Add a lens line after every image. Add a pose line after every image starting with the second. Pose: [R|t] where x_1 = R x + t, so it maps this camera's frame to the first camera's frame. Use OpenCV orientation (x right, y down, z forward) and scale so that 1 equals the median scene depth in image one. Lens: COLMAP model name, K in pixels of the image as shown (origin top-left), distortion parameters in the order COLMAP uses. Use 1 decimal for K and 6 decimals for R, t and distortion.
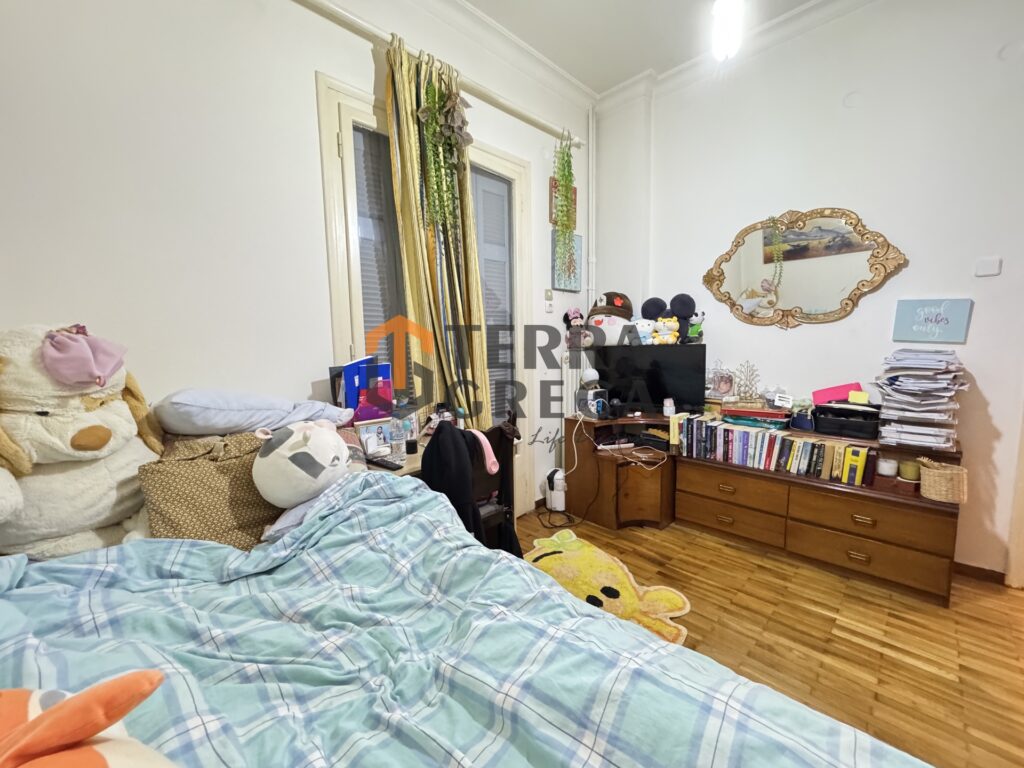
lens RADIAL K [[410.6, 0, 512.6], [0, 410.6, 381.3], [0, 0, 1]] dist [0.002166, 0.000192]
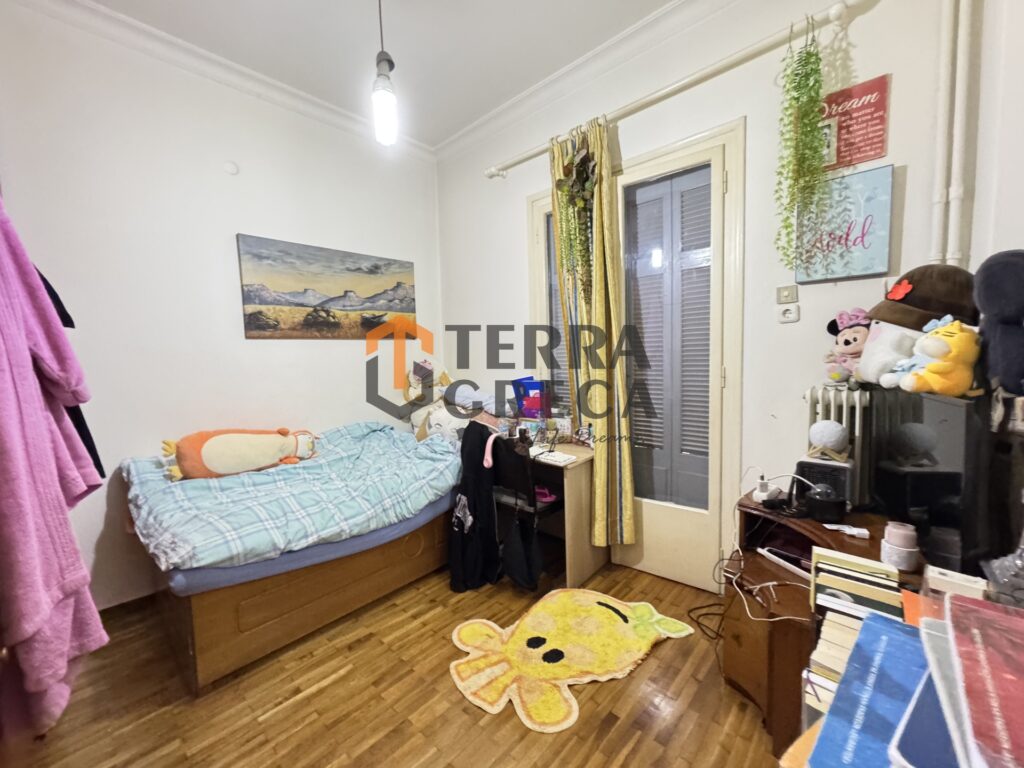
lens RADIAL K [[410.6, 0, 512.4], [0, 410.6, 387.3], [0, 0, 1]] dist [0.002166, 0.000192]
pose [[0.040575, 0.096548, -0.994501, 1.049831], [-0.074610, 0.992835, 0.093342, -0.141296], [0.996387, 0.070412, 0.047487, 0.814010]]
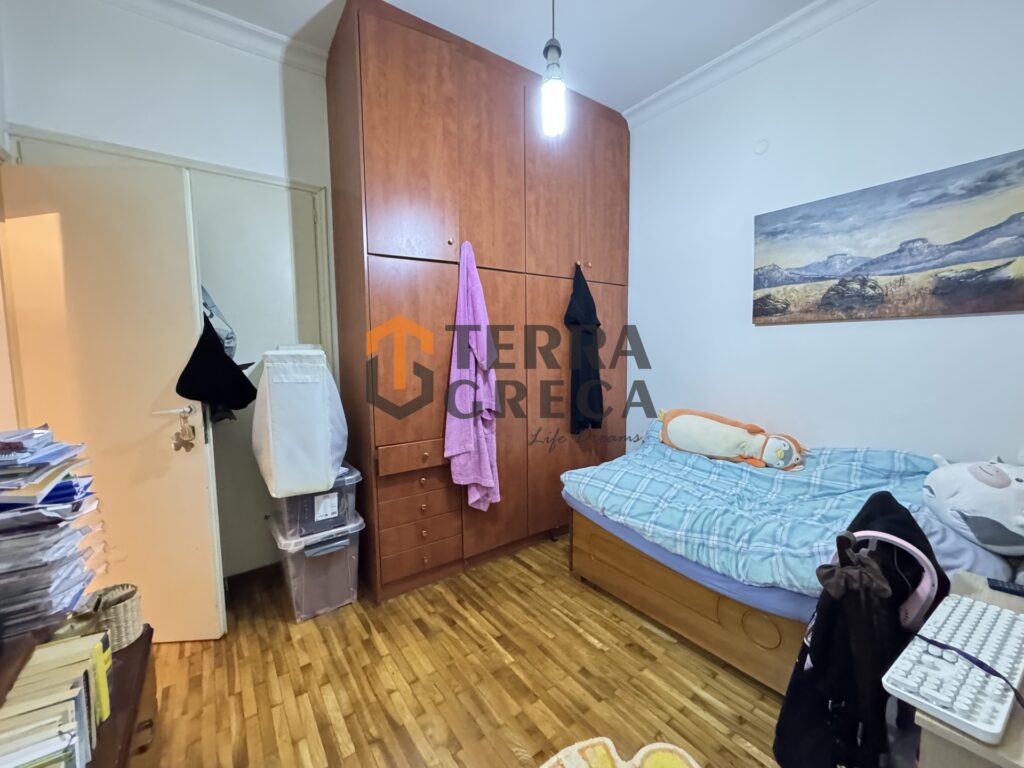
lens RADIAL K [[410.6, 0, 509.8], [0, 410.6, 383.2], [0, 0, 1]] dist [0.002166, 0.000192]
pose [[-0.988109, 0.013735, 0.153143, 0.290876], [0.042110, 0.982096, 0.183617, -0.195956], [-0.147879, 0.187882, -0.970995, 1.351237]]
